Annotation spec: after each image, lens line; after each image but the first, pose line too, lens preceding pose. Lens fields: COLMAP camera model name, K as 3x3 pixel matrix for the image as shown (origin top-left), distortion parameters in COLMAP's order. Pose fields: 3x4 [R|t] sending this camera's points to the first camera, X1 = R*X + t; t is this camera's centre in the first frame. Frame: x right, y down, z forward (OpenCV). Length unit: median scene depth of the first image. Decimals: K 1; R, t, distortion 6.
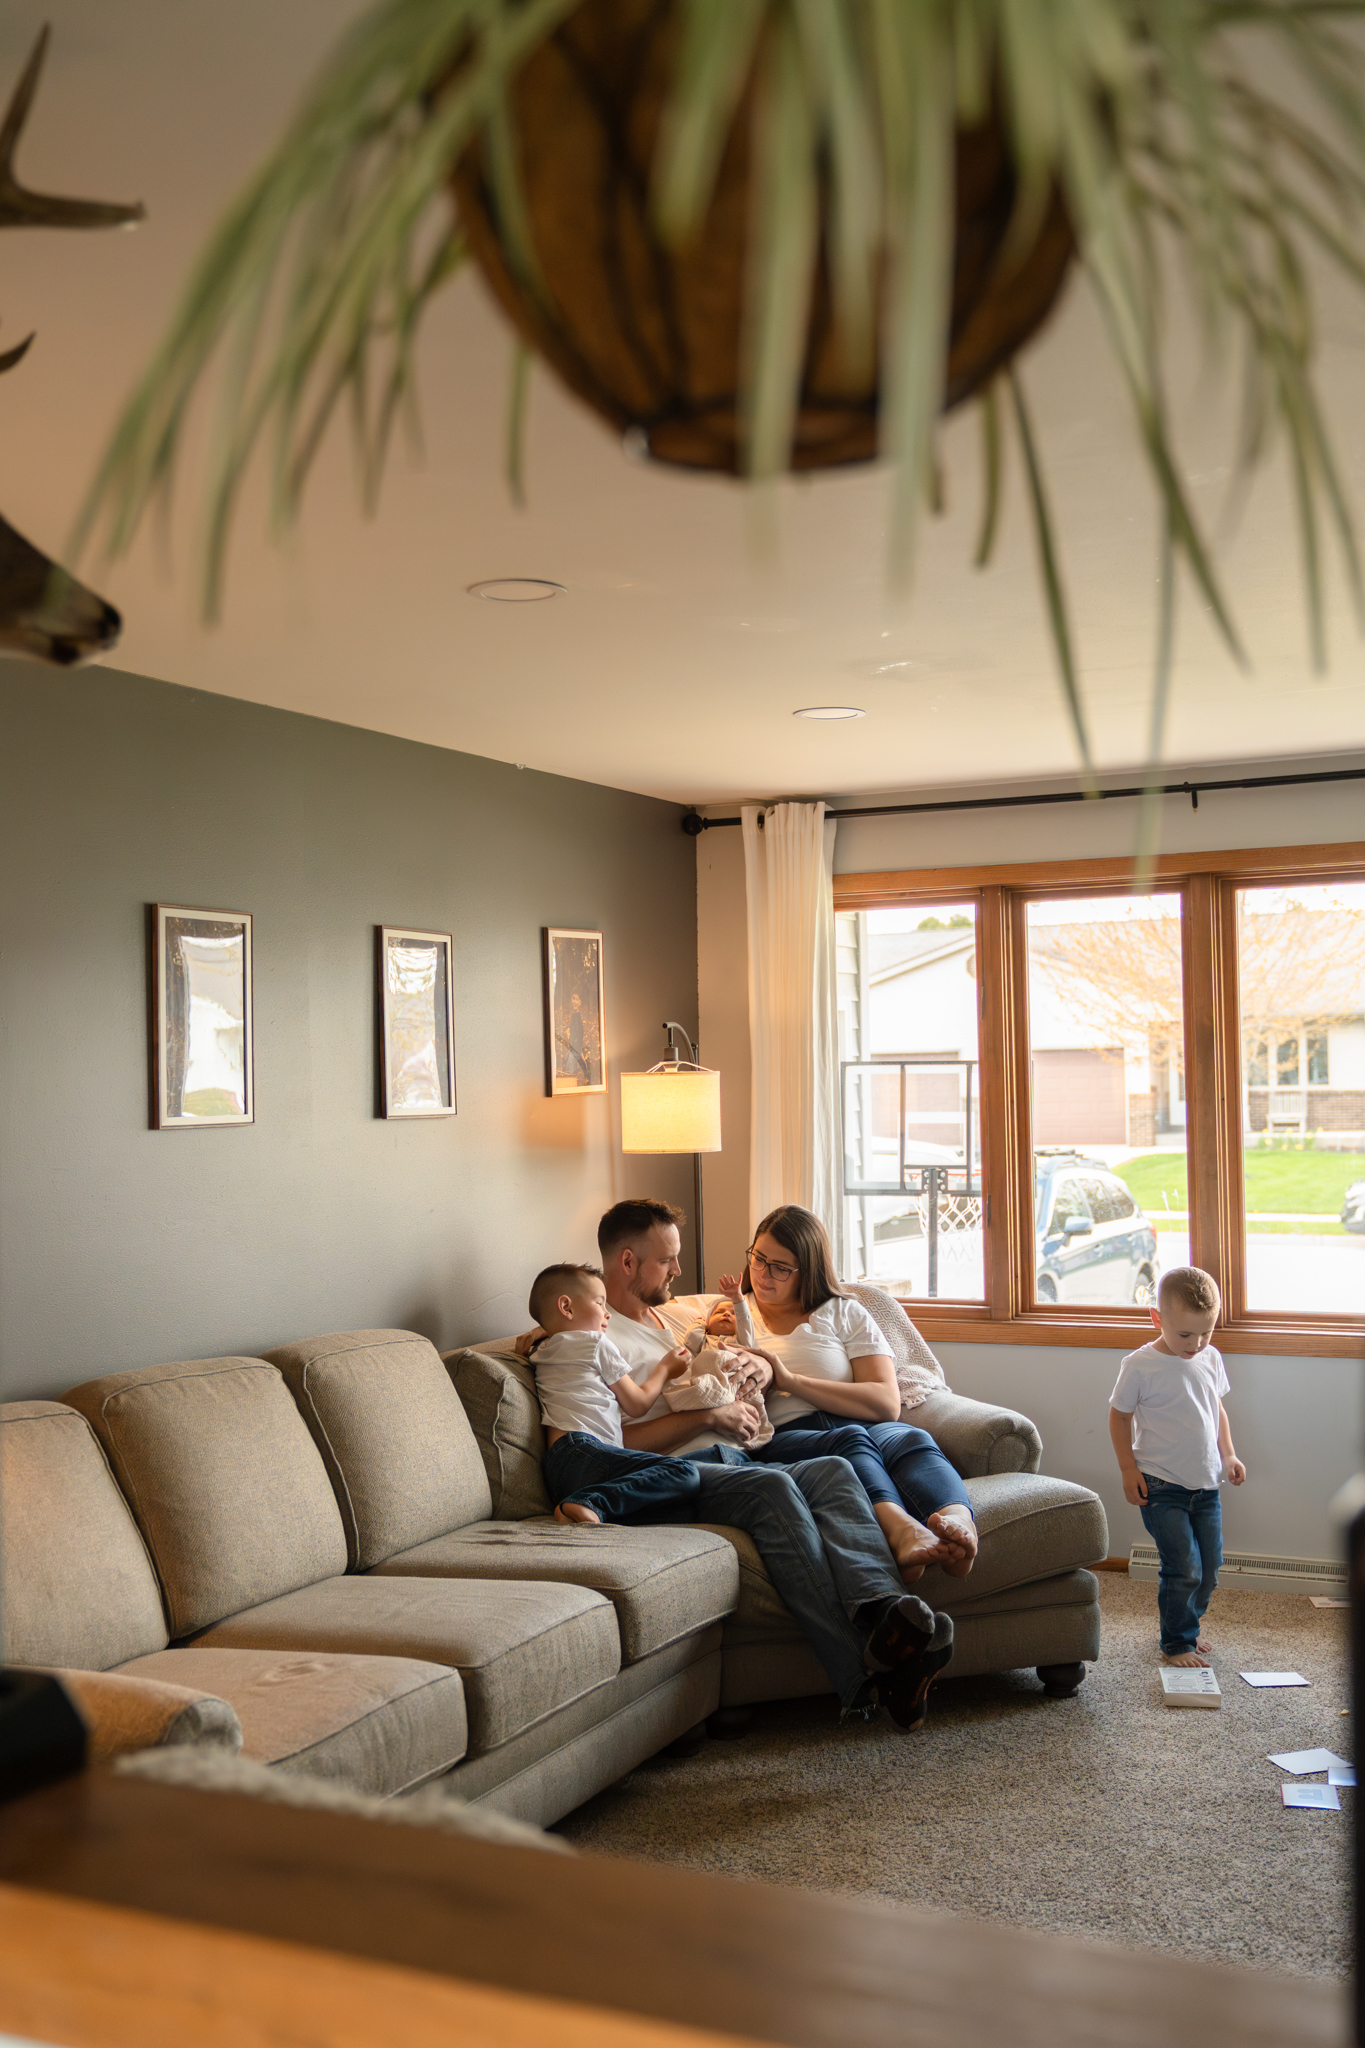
lens RADIAL K [[2070.4, 0, 681.5], [0, 2070.4, 1047.3], [0, 0, 1]] dist [-0.014438, -0.012316]
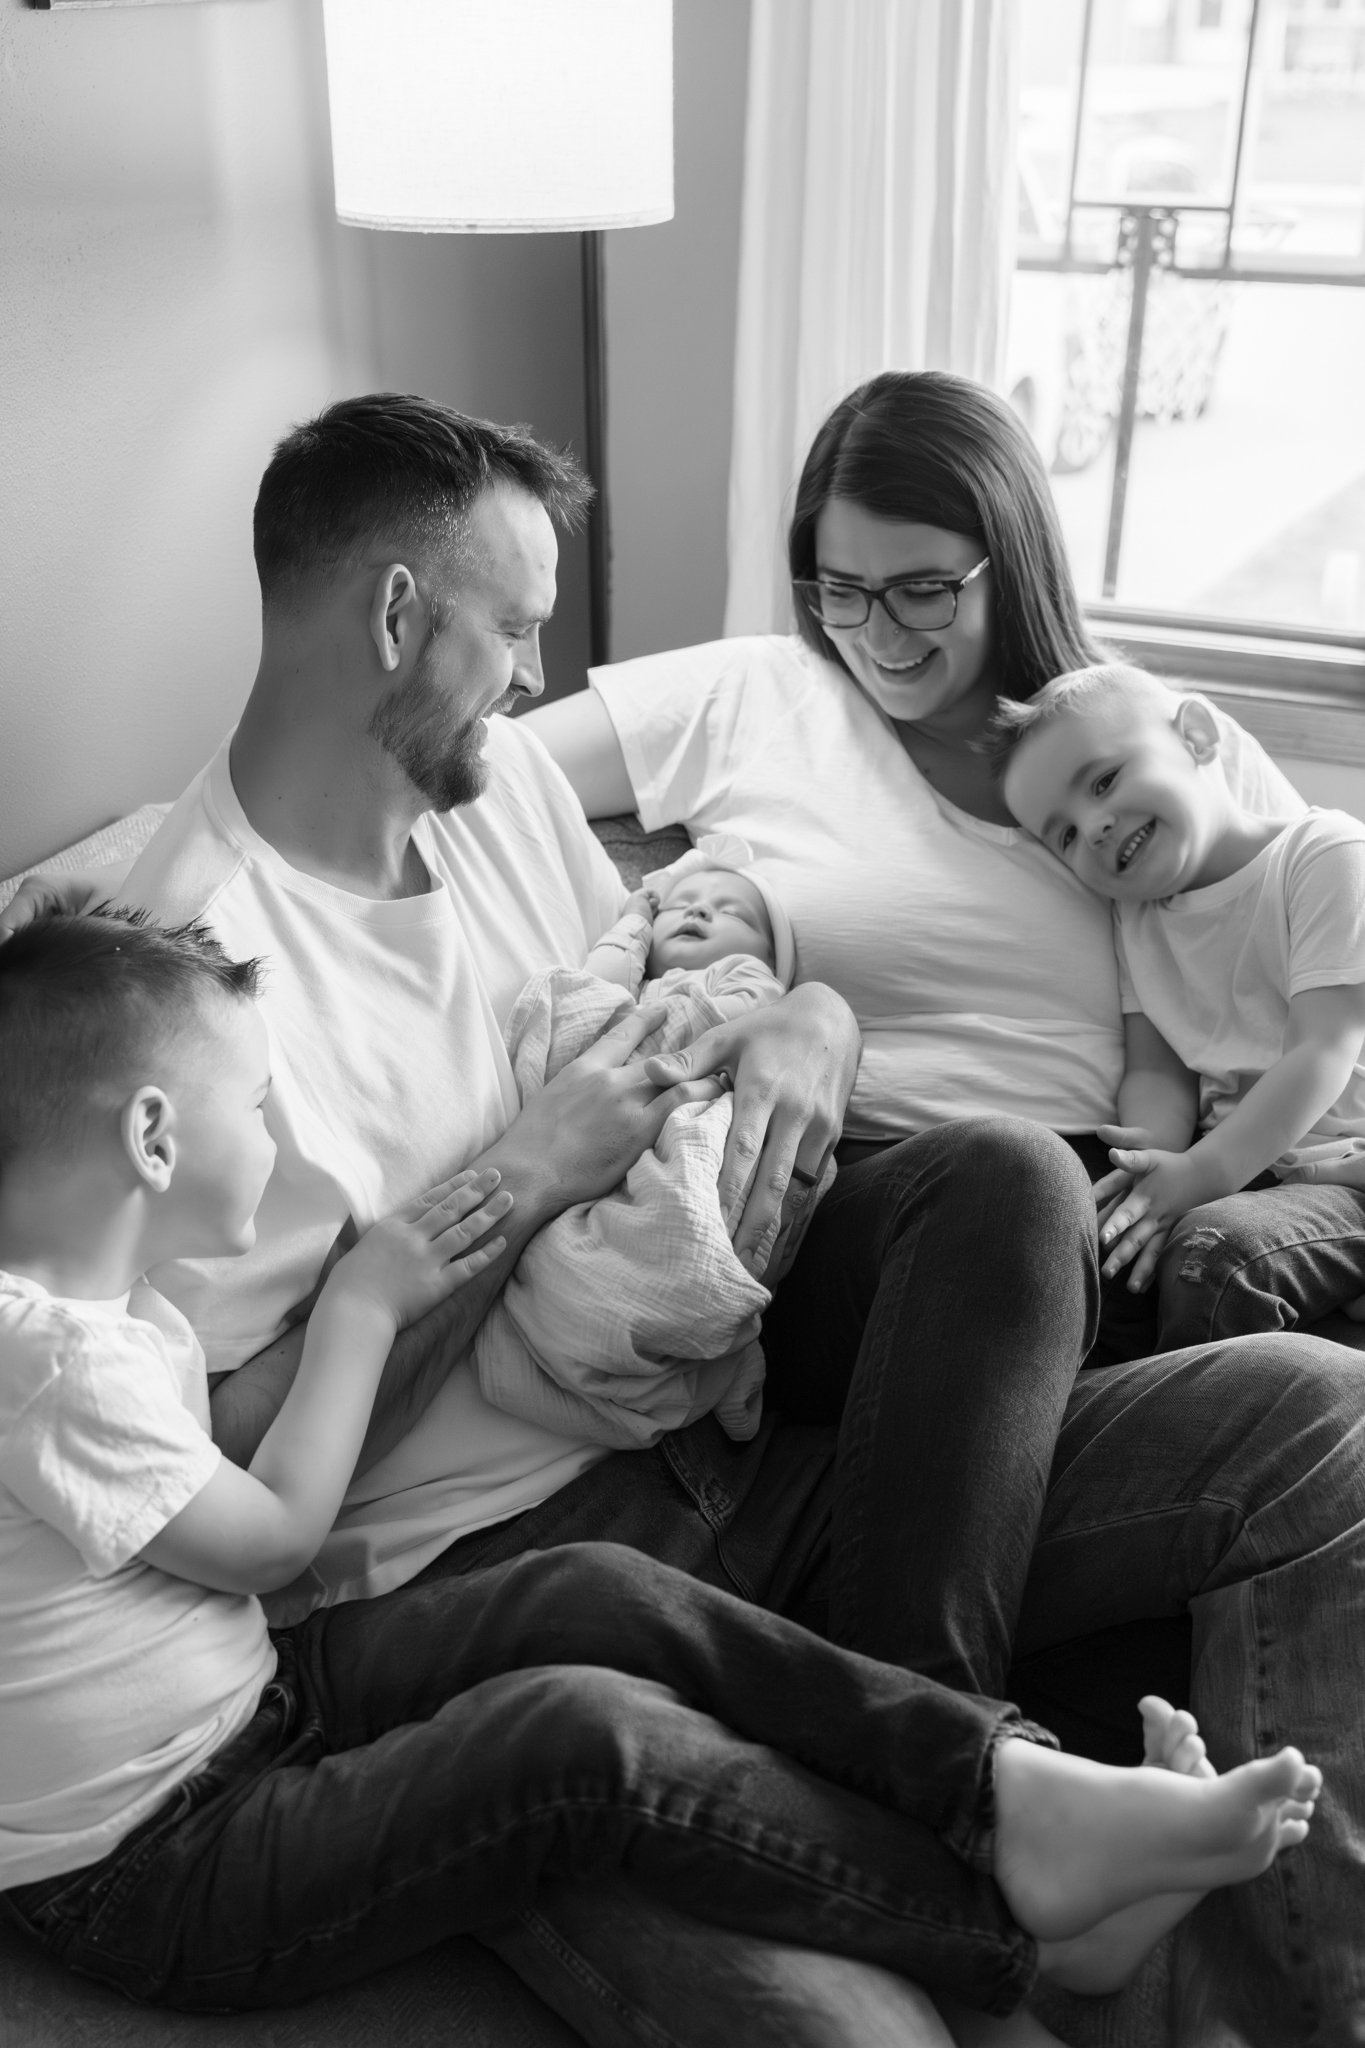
lens RADIAL K [[2070.4, 0, 681.5], [0, 2070.4, 1047.3], [0, 0, 1]] dist [-0.014438, -0.012316]
pose [[0.998848, -0.005764, 0.047641, 0.003980], [-0.017293, 0.882825, 0.469383, 0.012557], [-0.044764, -0.469666, 0.881709, 0.547060]]
